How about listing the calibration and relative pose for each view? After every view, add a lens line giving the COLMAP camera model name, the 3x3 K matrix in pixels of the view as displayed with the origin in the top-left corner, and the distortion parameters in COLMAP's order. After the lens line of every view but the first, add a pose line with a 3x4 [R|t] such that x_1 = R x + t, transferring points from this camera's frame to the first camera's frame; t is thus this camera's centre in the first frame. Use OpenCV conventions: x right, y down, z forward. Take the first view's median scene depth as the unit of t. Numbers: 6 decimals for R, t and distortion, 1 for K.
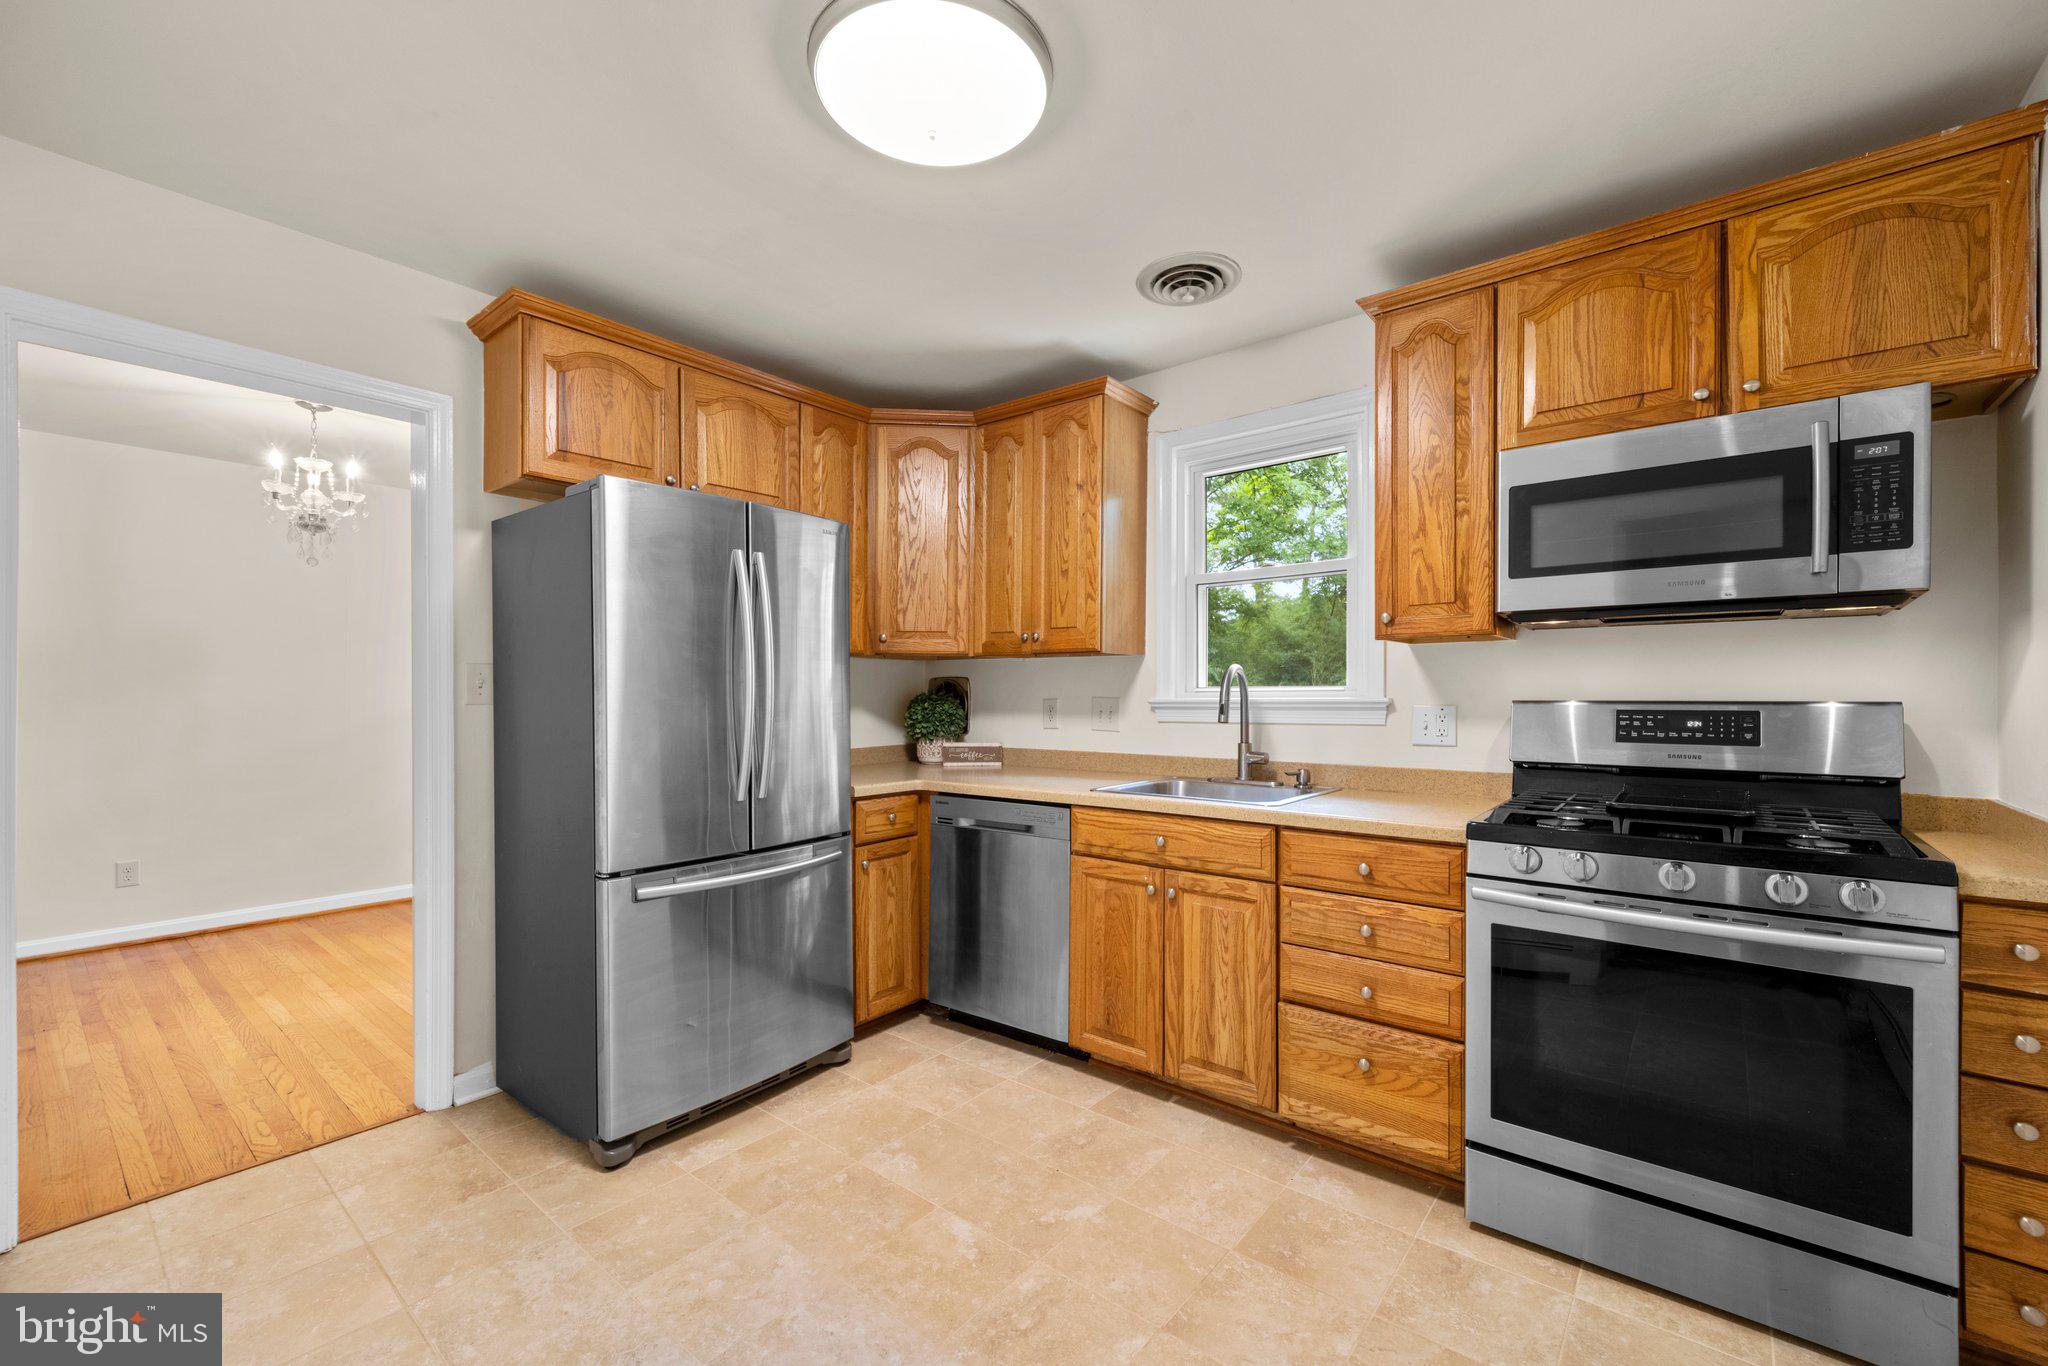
lens RADIAL K [[833.9, 0, 1042.0], [0, 833.9, 665.8], [0, 0, 1]] dist [-0.010458, -0.000465]
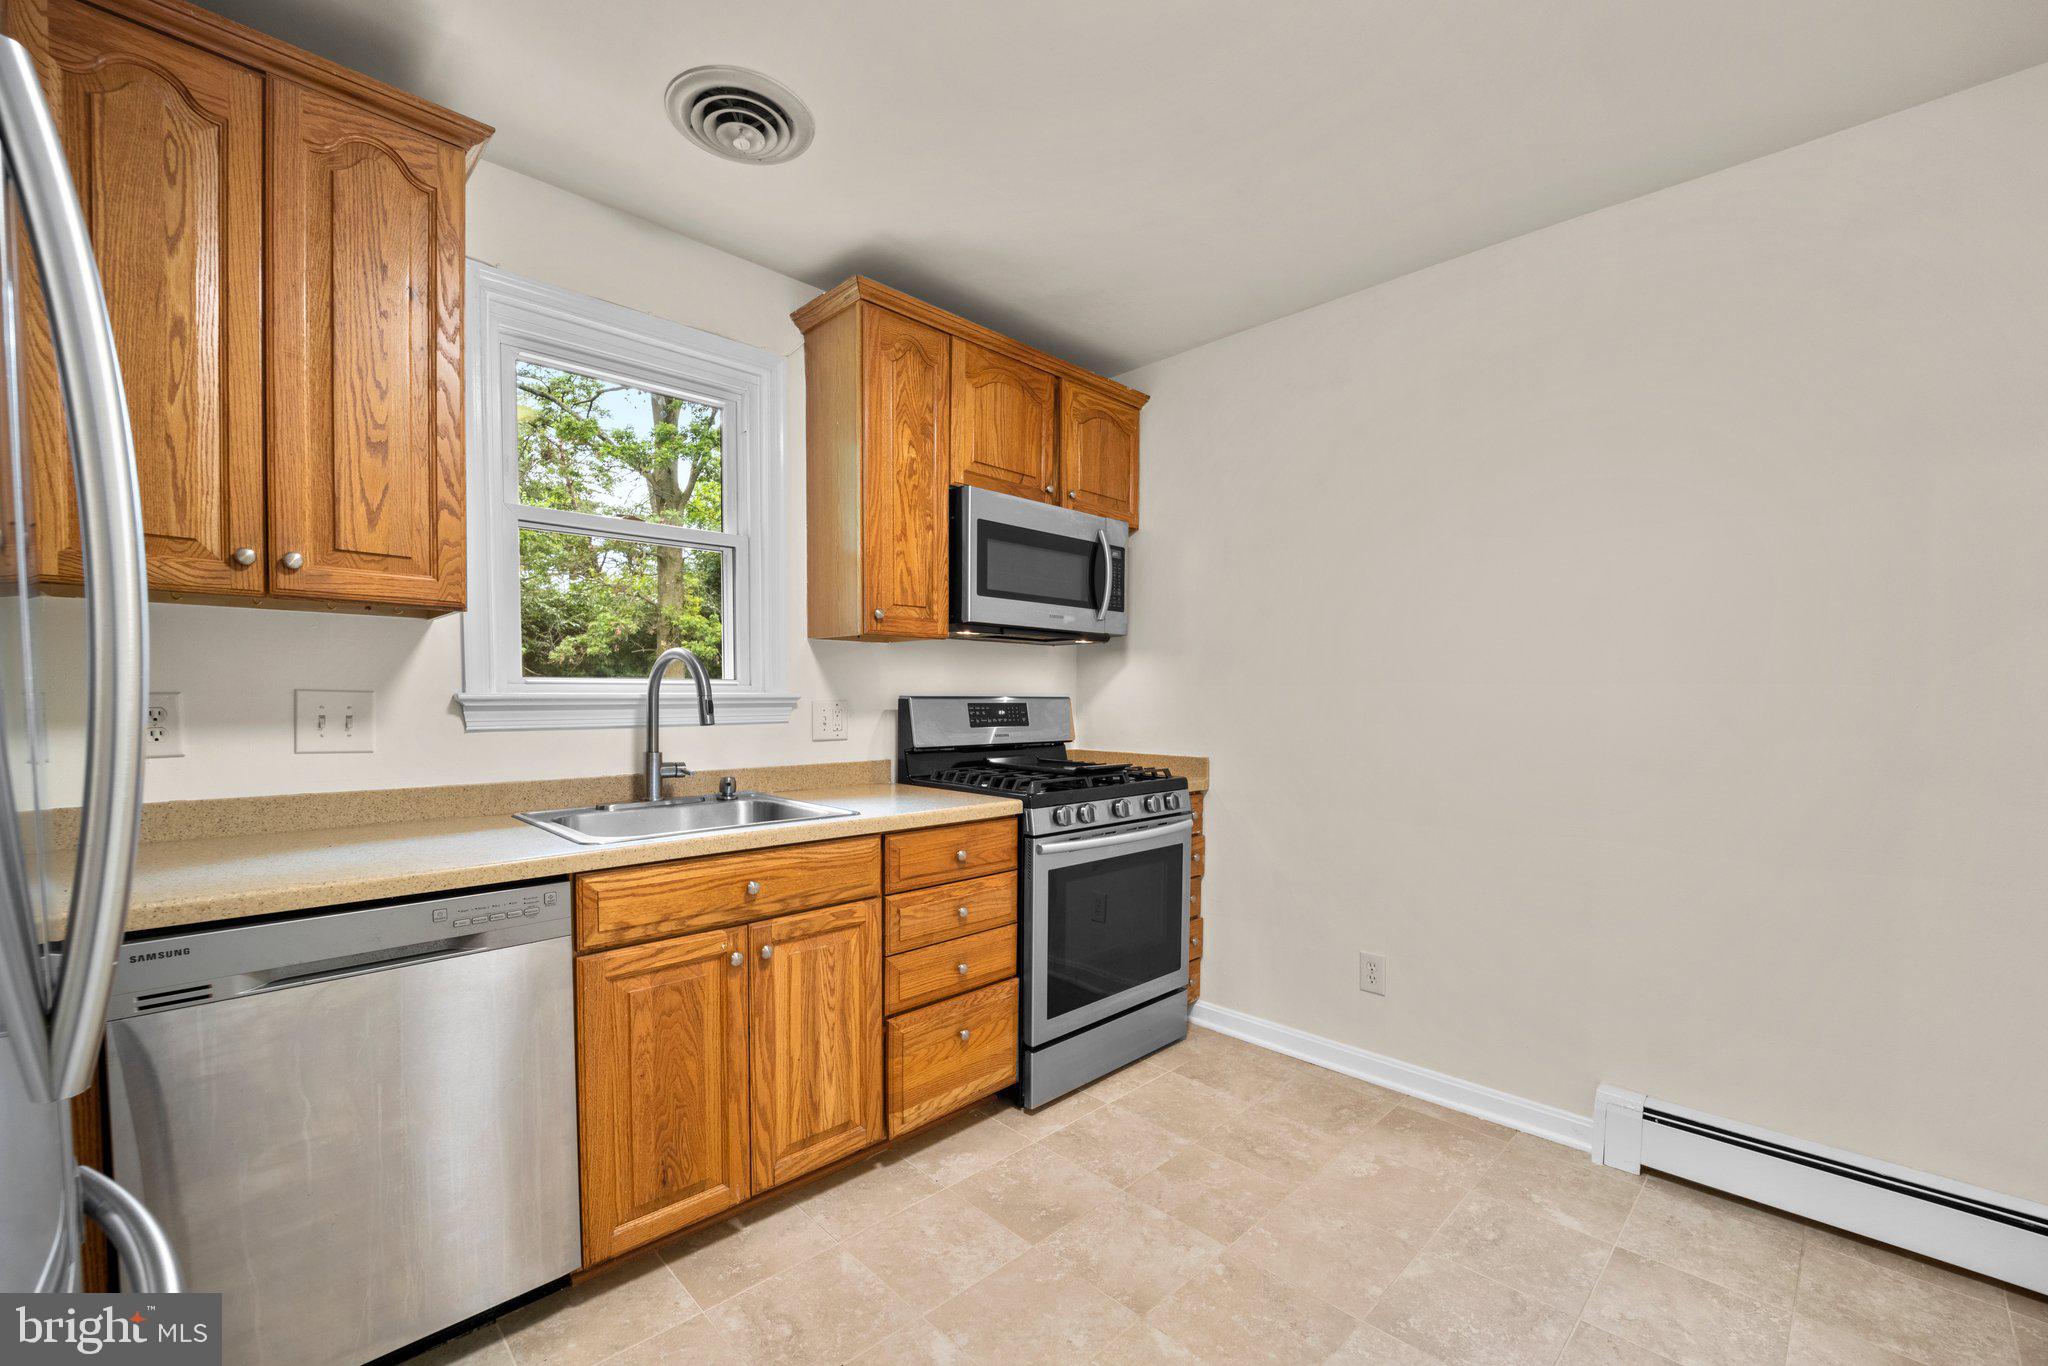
lens RADIAL K [[827.3, 0, 1042.1], [0, 827.3, 714.0], [0, 0, 1]] dist [-0.017192, -0.003569]
pose [[0.109175, -0.021382, 0.993793, -0.573412], [-0.041636, 0.998793, 0.026064, 0.029866], [-0.993150, -0.044223, 0.108153, 0.707188]]
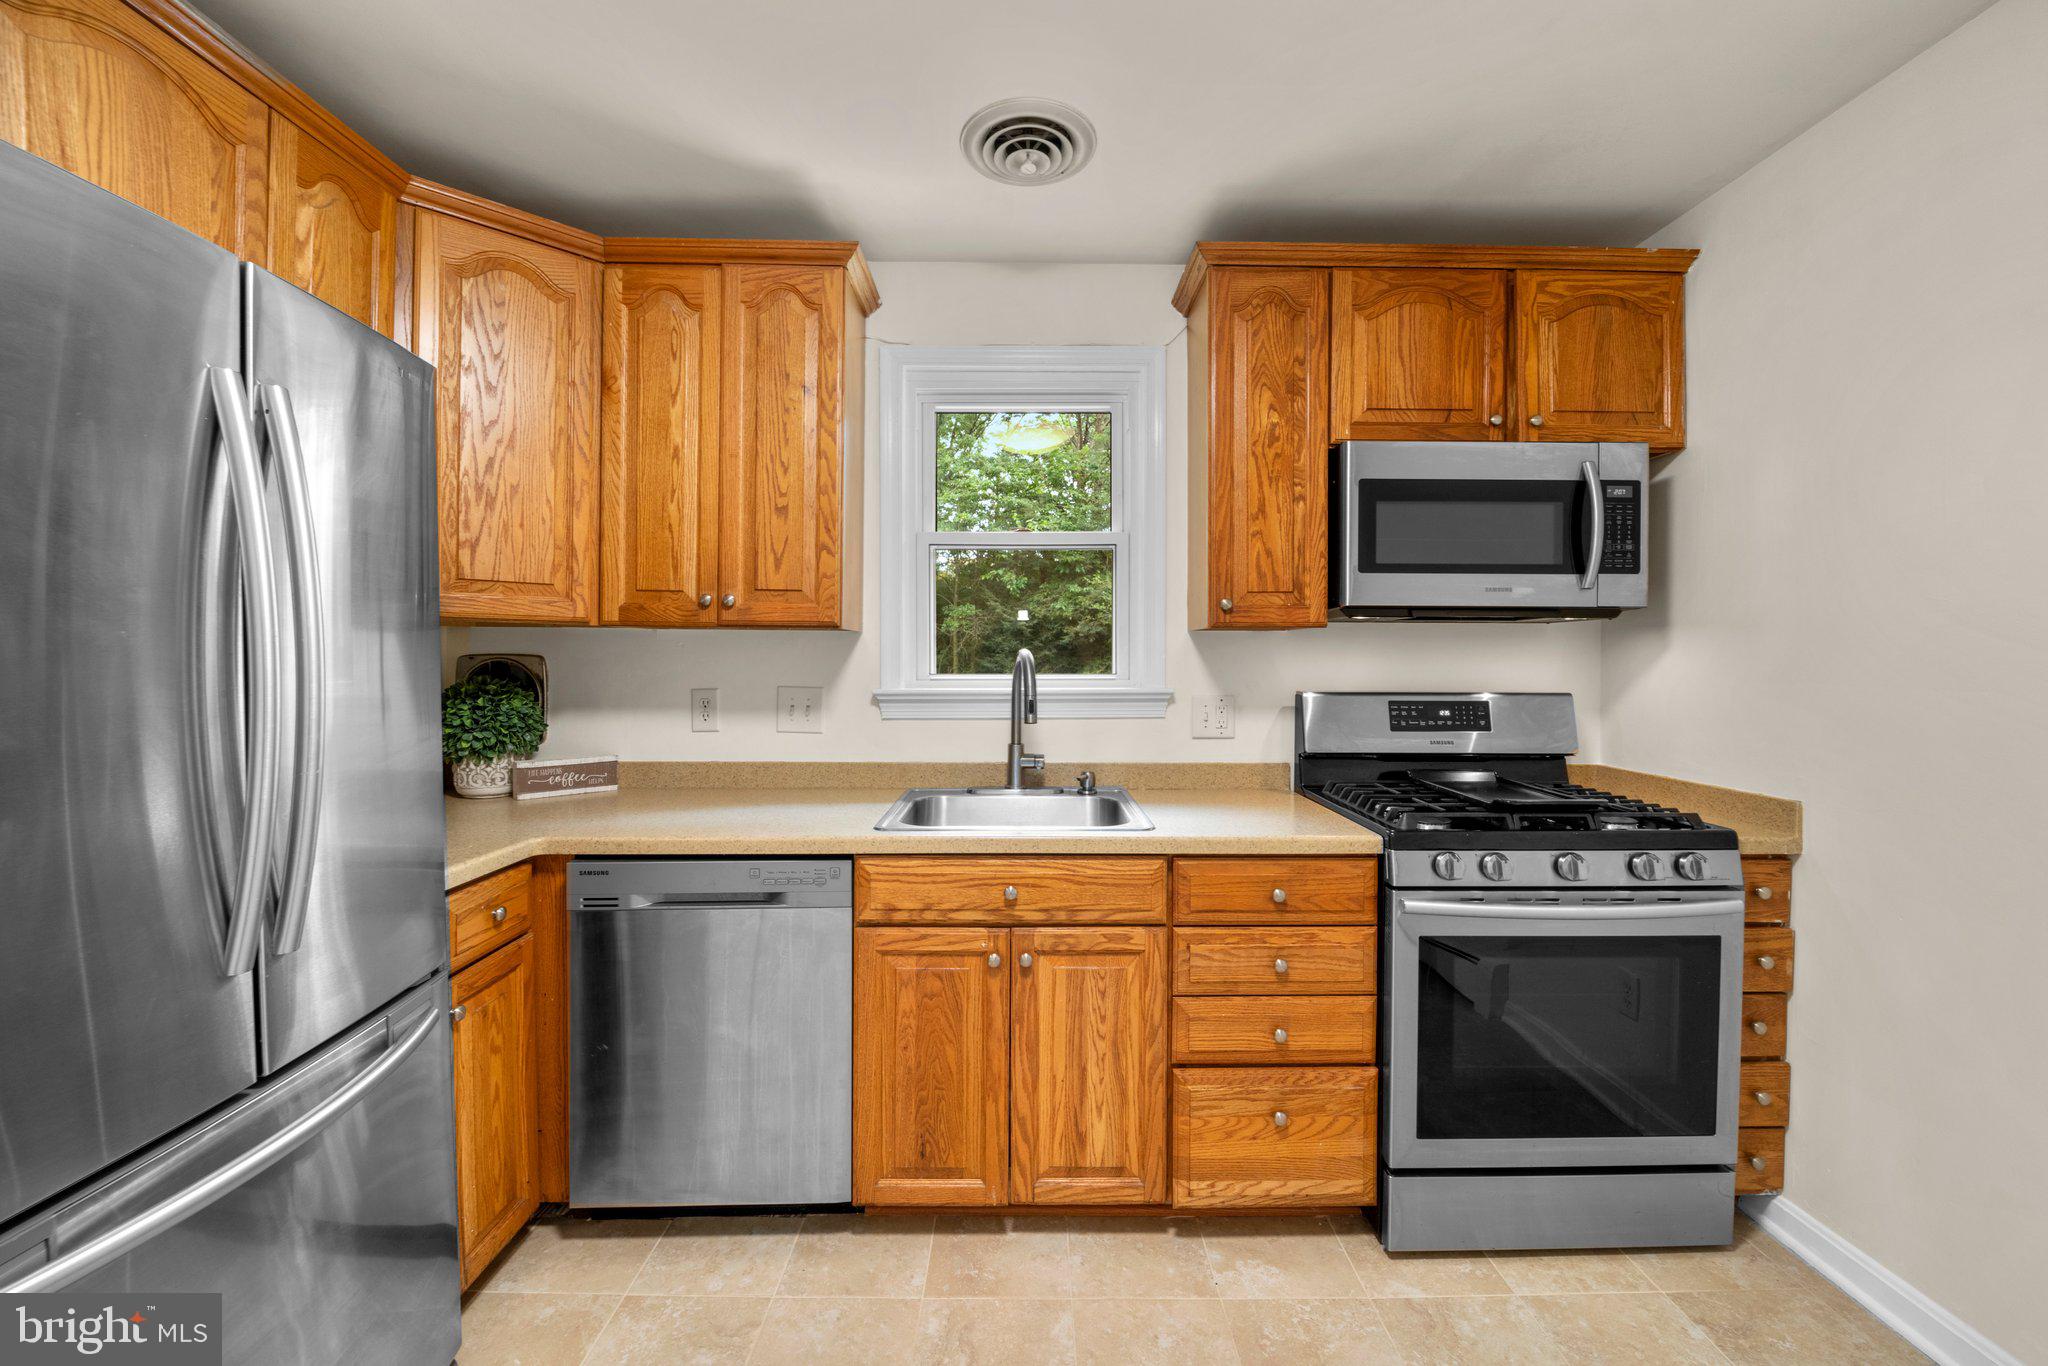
lens RADIAL K [[821.8, 0, 1034.0], [0, 821.8, 647.3], [0, 0, 1]] dist [-0.015120, -0.000459]
pose [[0.774545, 0.011264, 0.632418, -0.318503], [-0.026547, 0.999539, 0.014711, -0.018597], [-0.631961, -0.028183, 0.774487, 0.450437]]
